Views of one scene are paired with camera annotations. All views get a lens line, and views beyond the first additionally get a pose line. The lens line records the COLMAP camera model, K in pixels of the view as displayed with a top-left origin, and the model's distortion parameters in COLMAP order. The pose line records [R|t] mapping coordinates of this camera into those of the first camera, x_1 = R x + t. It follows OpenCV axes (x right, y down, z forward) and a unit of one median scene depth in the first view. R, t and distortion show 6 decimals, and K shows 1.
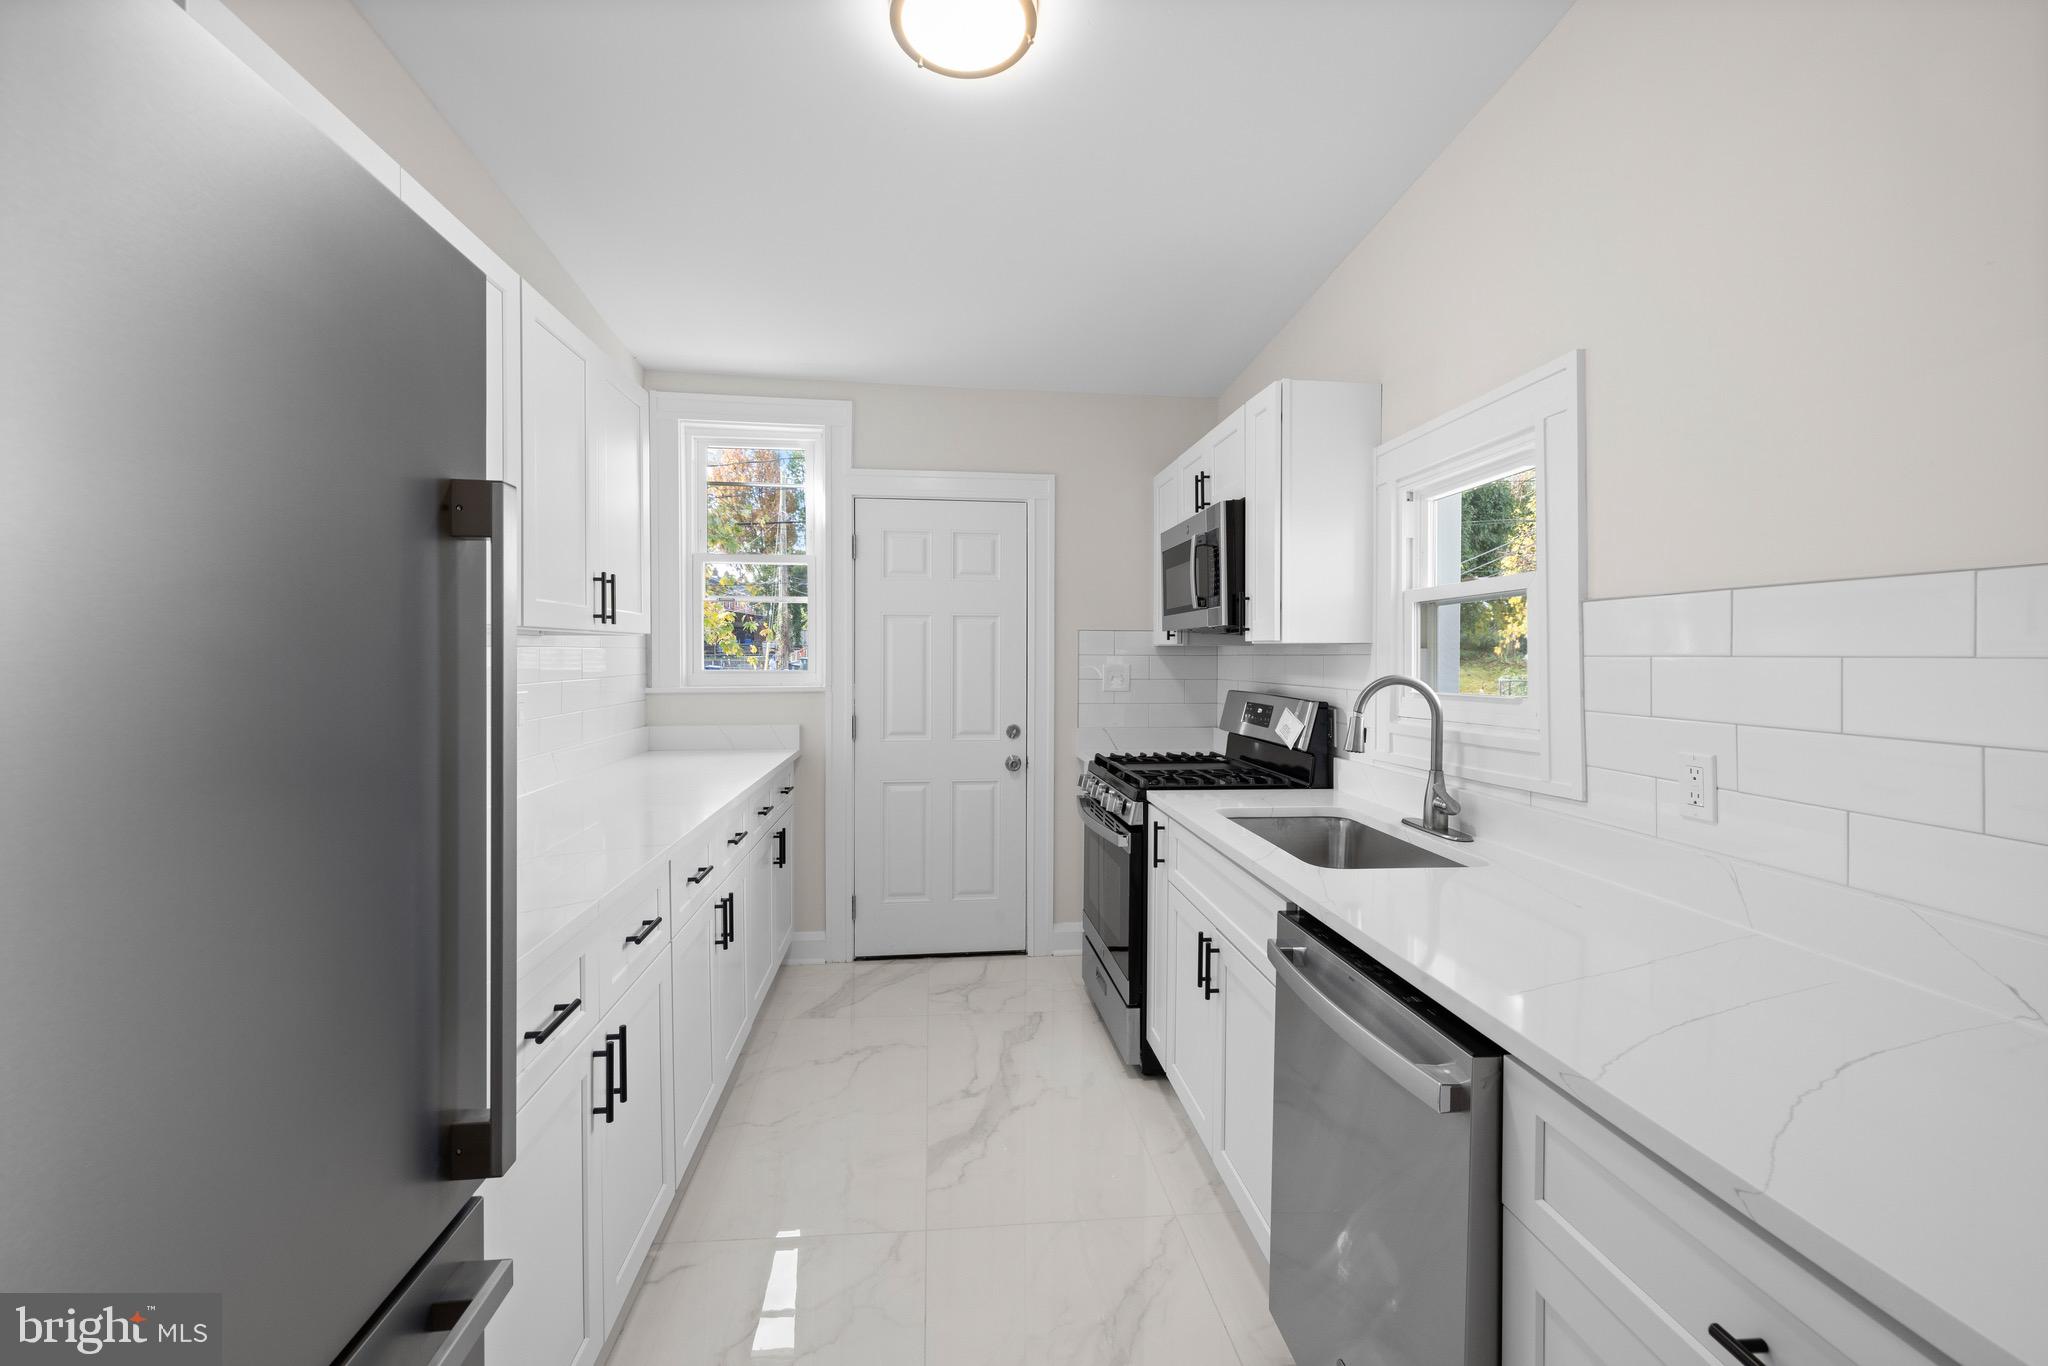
lens RADIAL K [[864.6, 0, 1039.3], [0, 864.6, 676.8], [0, 0, 1]] dist [0.000922, 0.000211]
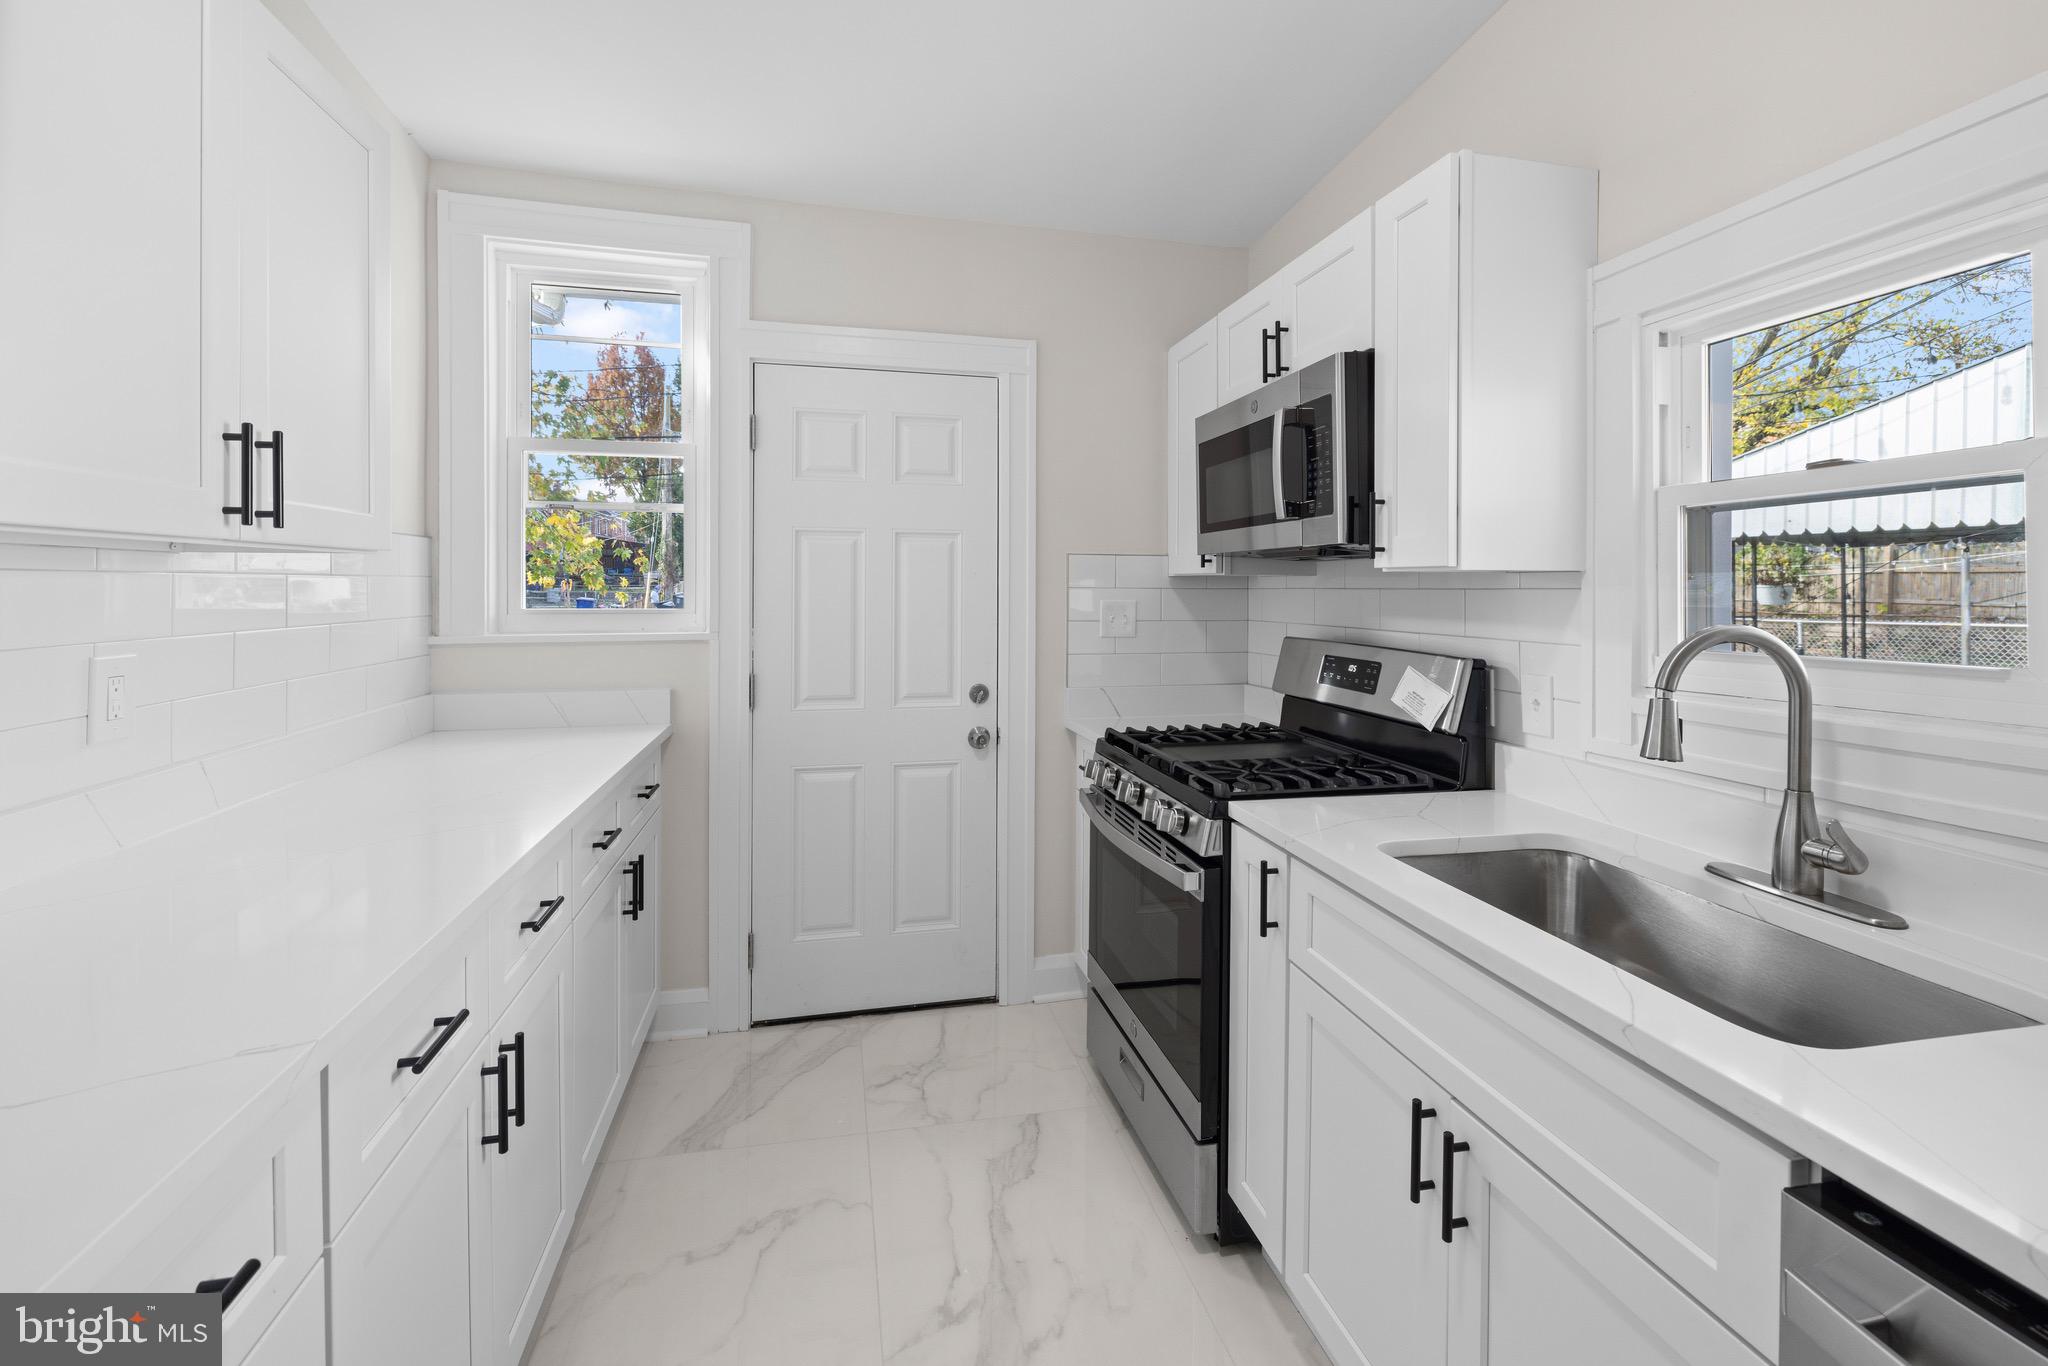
lens RADIAL K [[864.6, 0, 1037.9], [0, 864.6, 599.0], [0, 0, 1]] dist [0.000922, 0.000211]
pose [[0.993509, 0.000277, 0.113754, -0.077783], [0.001065, 0.999931, -0.011741, -0.009134], [-0.113749, 0.011786, 0.993440, 0.336999]]
